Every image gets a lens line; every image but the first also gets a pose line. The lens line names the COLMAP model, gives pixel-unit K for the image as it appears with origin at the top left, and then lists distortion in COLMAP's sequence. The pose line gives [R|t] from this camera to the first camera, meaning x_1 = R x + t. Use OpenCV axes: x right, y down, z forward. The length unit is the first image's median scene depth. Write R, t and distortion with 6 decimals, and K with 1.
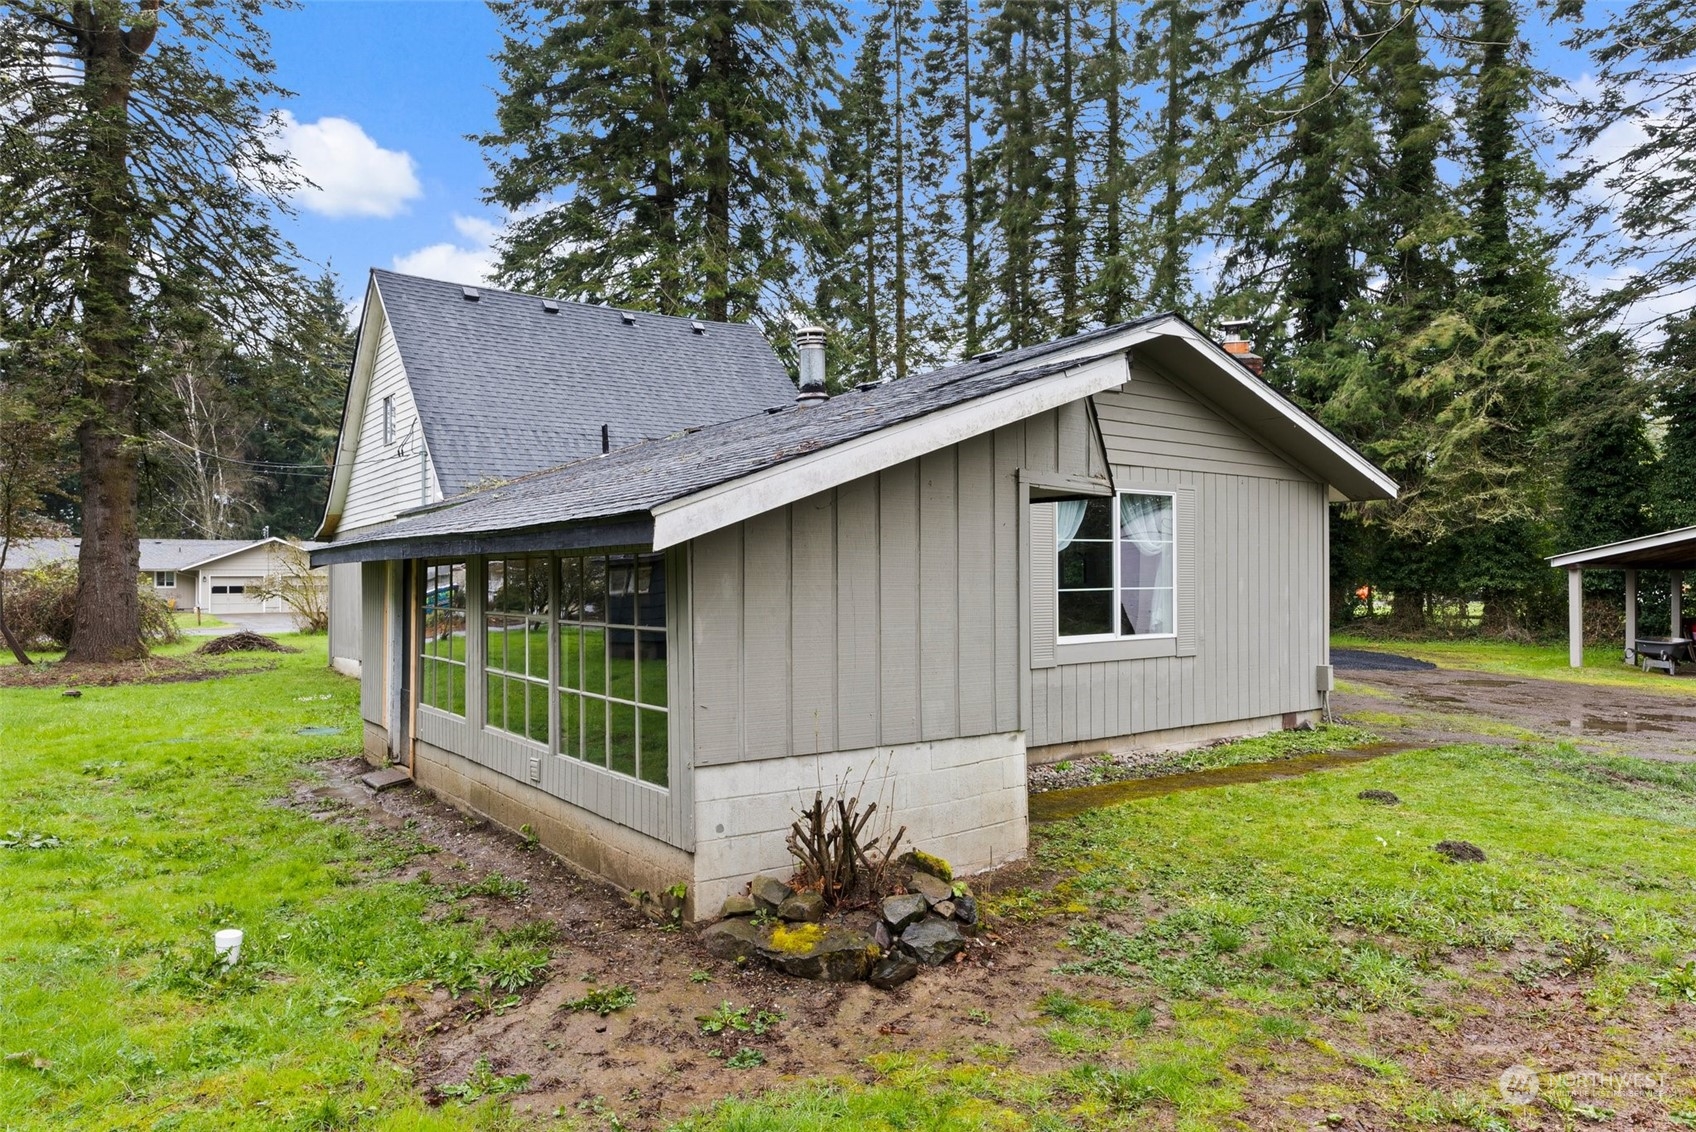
lens RADIAL K [[1081.2, 0, 848.0], [0, 1081.2, 566.0], [0, 0, 1]] dist [-0.000100, -0.000050]
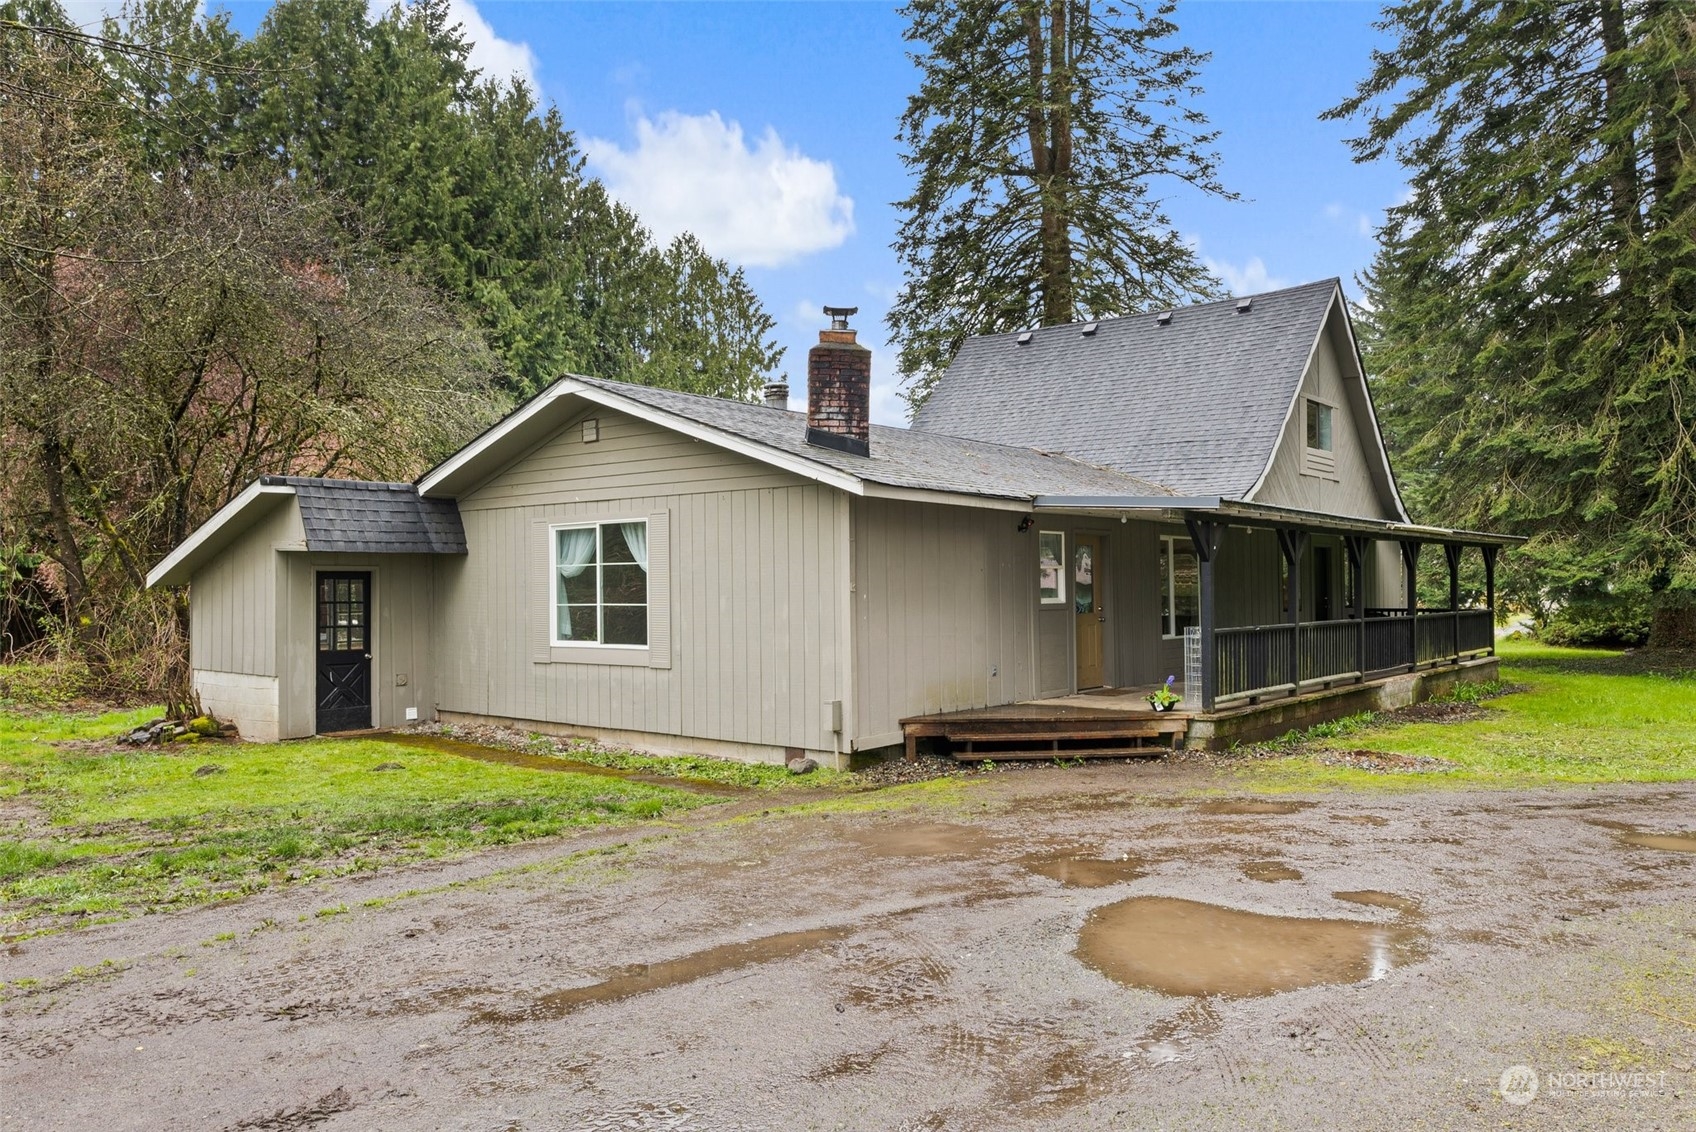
lens RADIAL K [[1262.3, 0, 848.0], [0, 1262.3, 566.0], [0, 0, 1]] dist [-0.002342, 0.000124]
pose [[0.250679, -0.012091, -0.967995, 1.581435], [0.018670, 0.999796, -0.007654, -0.005608], [0.967890, -0.016154, 0.250854, 0.866319]]
